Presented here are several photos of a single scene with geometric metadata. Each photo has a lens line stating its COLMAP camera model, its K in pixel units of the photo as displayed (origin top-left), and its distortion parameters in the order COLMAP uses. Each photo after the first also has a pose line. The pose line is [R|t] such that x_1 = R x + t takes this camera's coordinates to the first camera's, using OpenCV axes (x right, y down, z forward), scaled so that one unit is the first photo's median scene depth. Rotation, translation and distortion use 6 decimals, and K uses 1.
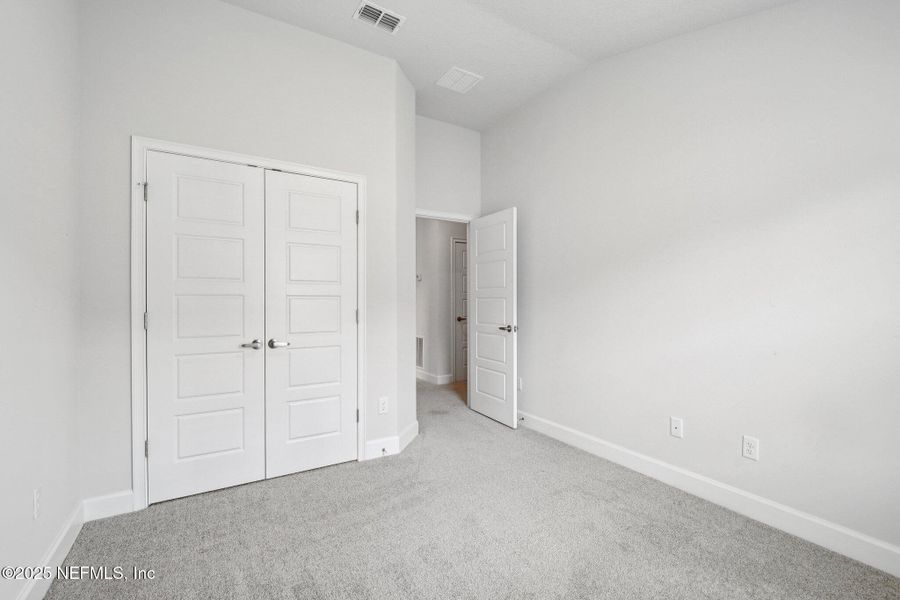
lens RADIAL K [[390.2, 0, 445.0], [0, 390.2, 303.3], [0, 0, 1]] dist [0.001337, -0.002367]
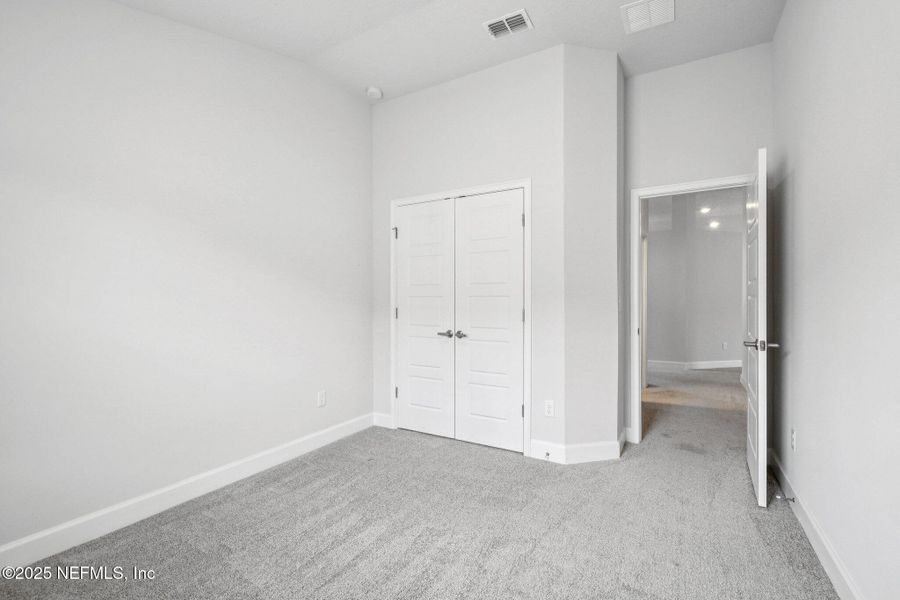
lens RADIAL K [[390.2, 0, 472.2], [0, 390.2, 304.7], [0, 0, 1]] dist [0.001337, -0.002367]
pose [[0.492246, 0.006986, -0.870428, 0.614895], [-0.006370, 0.999970, 0.004424, 0.001125], [0.870433, 0.003367, 0.492276, 0.370472]]
